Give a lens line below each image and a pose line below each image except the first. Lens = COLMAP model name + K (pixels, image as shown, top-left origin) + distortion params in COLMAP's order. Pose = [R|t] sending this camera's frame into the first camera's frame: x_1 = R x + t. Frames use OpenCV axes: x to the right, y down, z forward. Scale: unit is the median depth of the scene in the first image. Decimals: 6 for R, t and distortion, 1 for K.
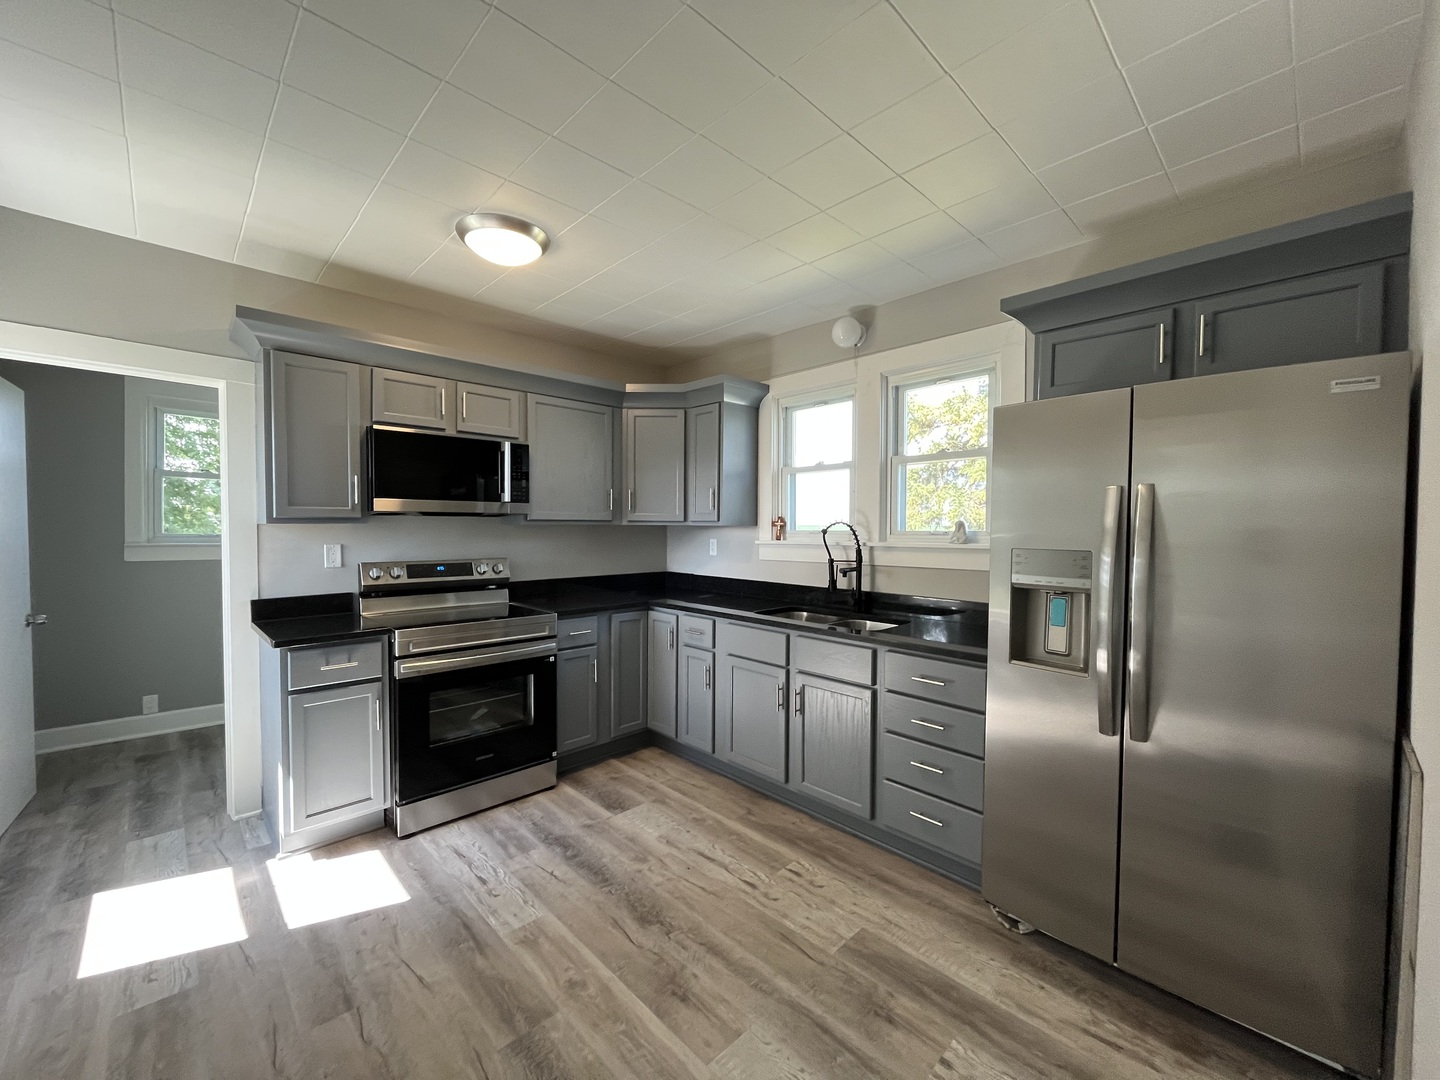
lens RADIAL K [[582.3, 0, 718.4], [0, 582.3, 541.7], [0, 0, 1]] dist [-0.001418, 0.000080]
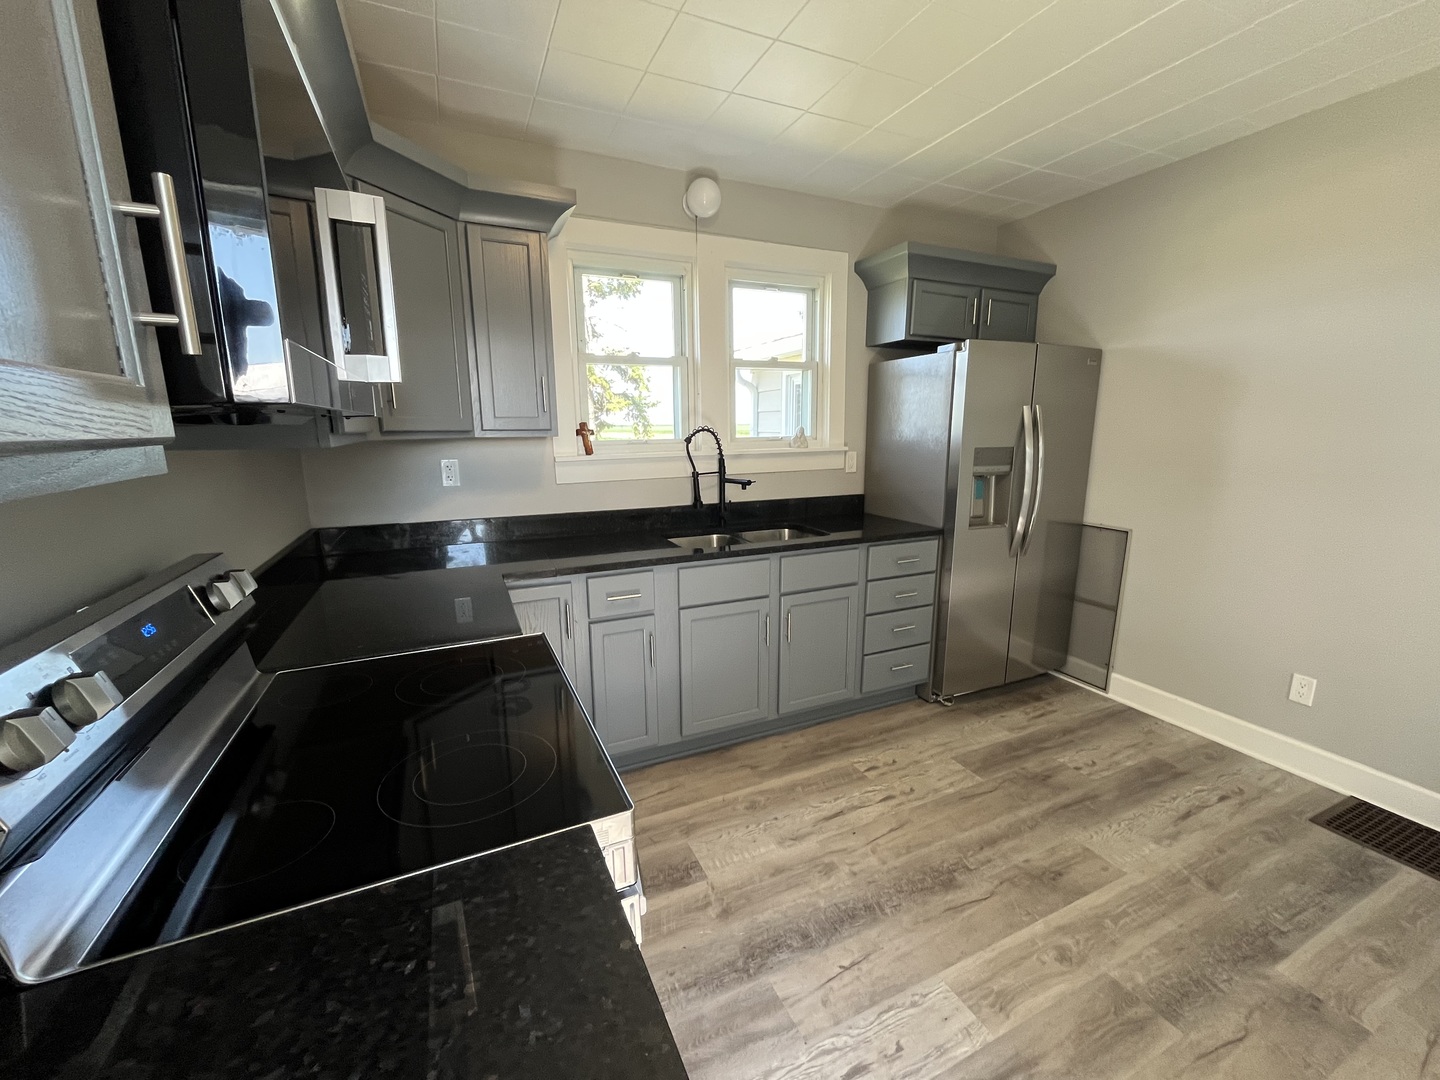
lens RADIAL K [[582.3, 0, 718.4], [0, 582.3, 541.7], [0, 0, 1]] dist [-0.001418, 0.000080]
pose [[0.327710, -0.189754, 0.925527, -0.874518], [0.034768, 0.981382, 0.188895, -0.044254], [-0.944138, -0.029724, 0.328206, 0.947242]]
